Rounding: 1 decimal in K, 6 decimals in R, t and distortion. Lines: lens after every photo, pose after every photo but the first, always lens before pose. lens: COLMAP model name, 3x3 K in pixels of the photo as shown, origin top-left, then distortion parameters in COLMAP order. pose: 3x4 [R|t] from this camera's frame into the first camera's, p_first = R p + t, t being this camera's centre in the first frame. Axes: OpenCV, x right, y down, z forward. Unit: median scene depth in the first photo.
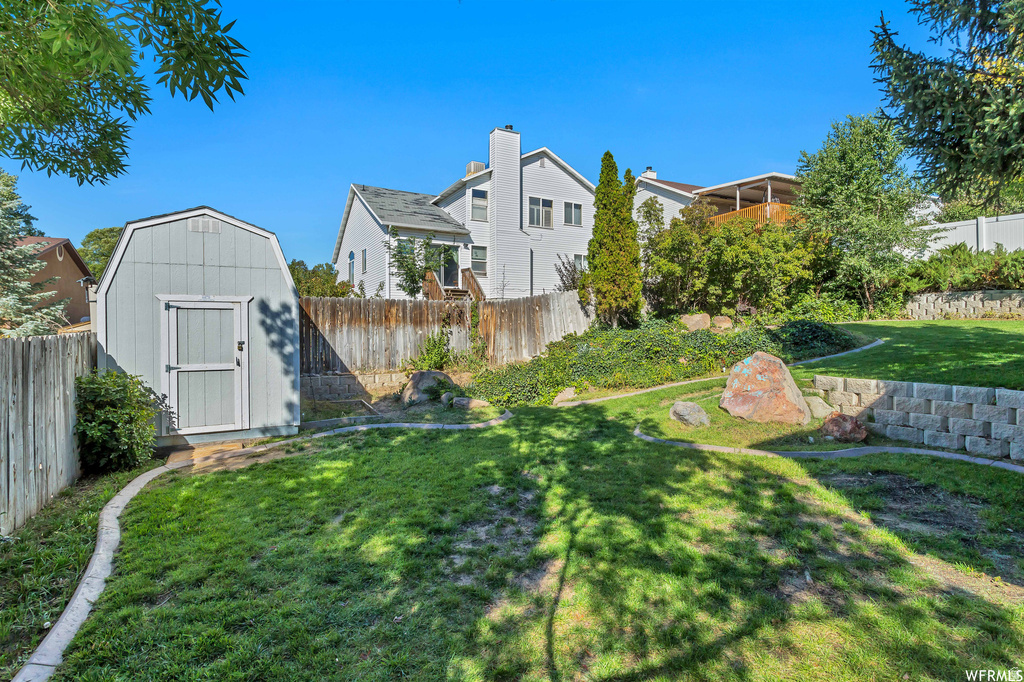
lens RADIAL K [[498.8, 0, 512.0], [0, 498.8, 341.0], [0, 0, 1]] dist [0.001622, 0.000480]
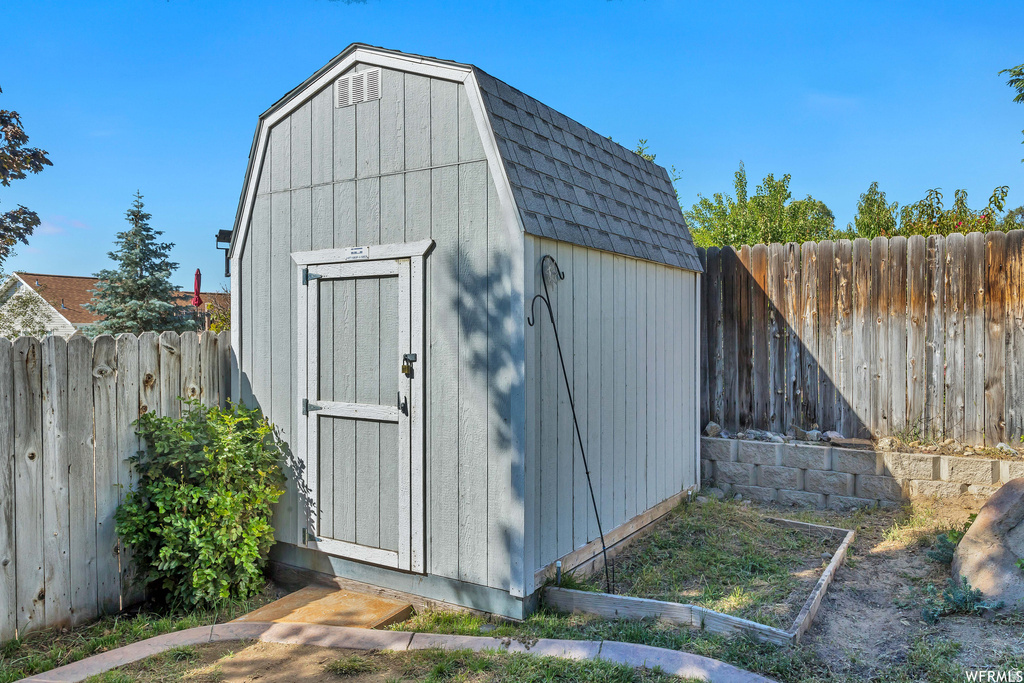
lens RADIAL K [[713.6, 0, 512.0], [0, 713.6, 341.5], [0, 0, 1]] dist [0.004663, 0.001105]
pose [[0.508590, 0.011147, -0.860936, -0.003089], [-0.014591, 0.999884, 0.004326, -0.012142], [0.860885, 0.010362, 0.508694, 0.740119]]
